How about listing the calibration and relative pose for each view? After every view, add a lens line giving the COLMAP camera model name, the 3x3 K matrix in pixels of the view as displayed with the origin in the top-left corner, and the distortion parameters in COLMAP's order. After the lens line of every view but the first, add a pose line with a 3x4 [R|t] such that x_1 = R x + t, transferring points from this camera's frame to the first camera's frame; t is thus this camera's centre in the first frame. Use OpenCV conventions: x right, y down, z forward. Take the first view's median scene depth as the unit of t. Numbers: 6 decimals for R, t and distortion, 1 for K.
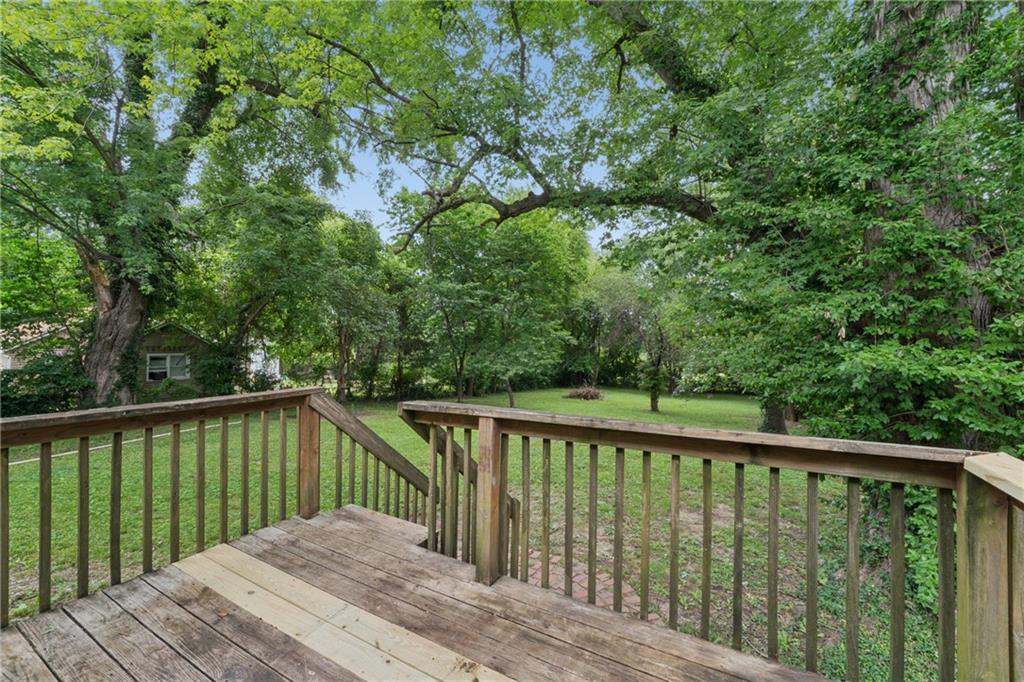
lens RADIAL K [[413.7, 0, 509.8], [0, 413.7, 336.9], [0, 0, 1]] dist [-0.004138, 0.000801]
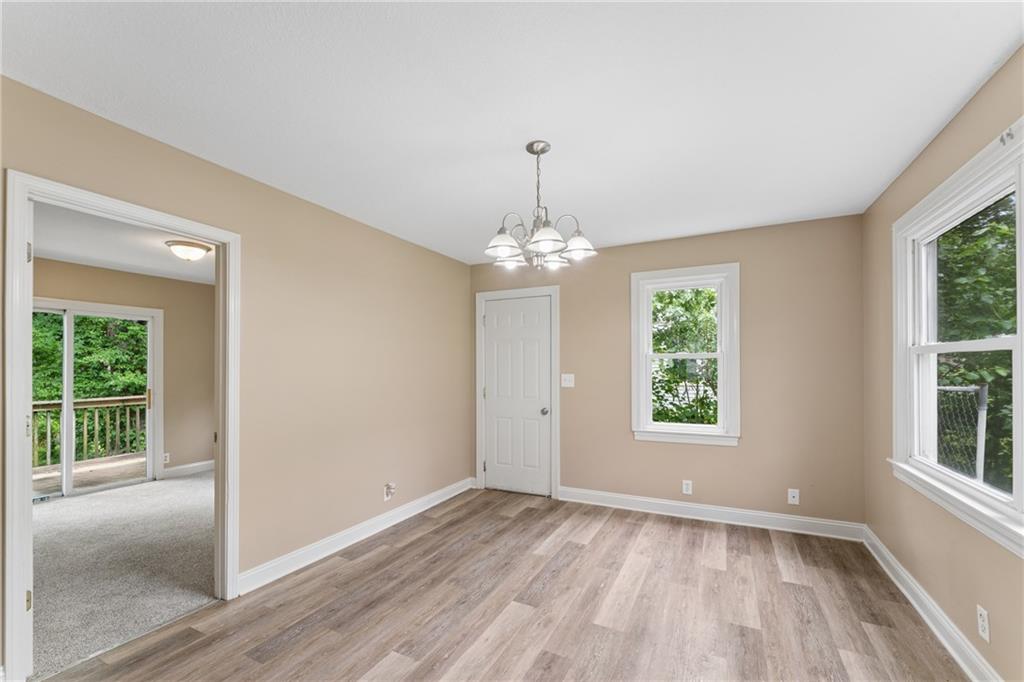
lens RADIAL K [[413.7, 0, 512.7], [0, 413.7, 367.5], [0, 0, 1]] dist [-0.004138, 0.000801]
pose [[-0.060285, -0.015114, 0.998067, -1.606360], [0.005061, 0.999868, 0.015446, -0.036805], [-0.998168, 0.005982, -0.060201, -1.100357]]
